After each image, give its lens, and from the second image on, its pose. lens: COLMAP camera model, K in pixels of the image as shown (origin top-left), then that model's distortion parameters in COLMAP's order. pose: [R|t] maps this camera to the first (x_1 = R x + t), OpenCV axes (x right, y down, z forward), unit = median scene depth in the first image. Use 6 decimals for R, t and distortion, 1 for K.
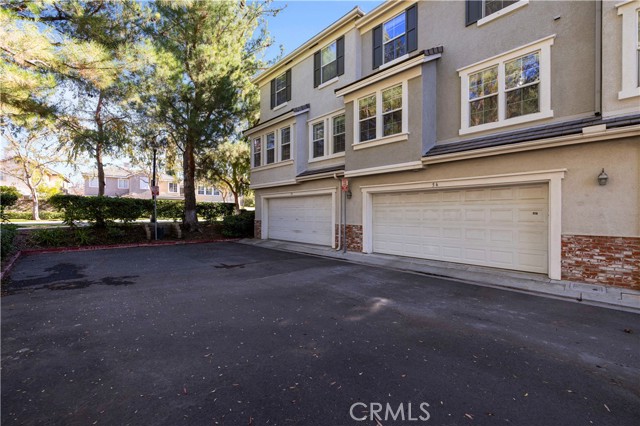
lens RADIAL K [[275.8, 0, 321.0], [0, 275.8, 214.0], [0, 0, 1]] dist [0.000244, 0.001040]
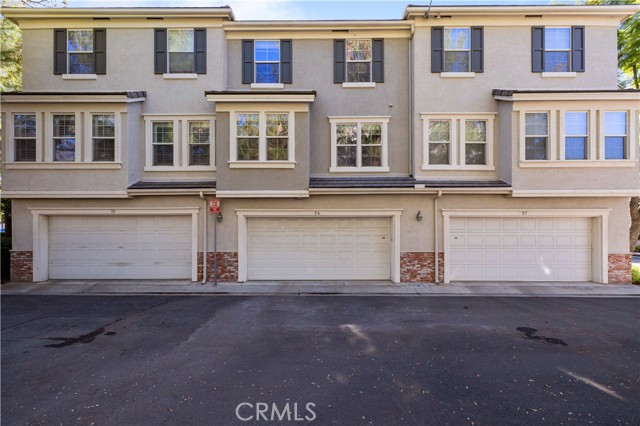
lens RADIAL K [[275.8, 0, 328.1], [0, 275.8, 229.4], [0, 0, 1]] dist [0.000244, 0.001040]
pose [[0.685837, -0.002190, 0.727752, -0.312366], [0.002781, 0.999996, 0.000388, -0.033511], [-0.727750, 0.001758, 0.685840, 0.162738]]
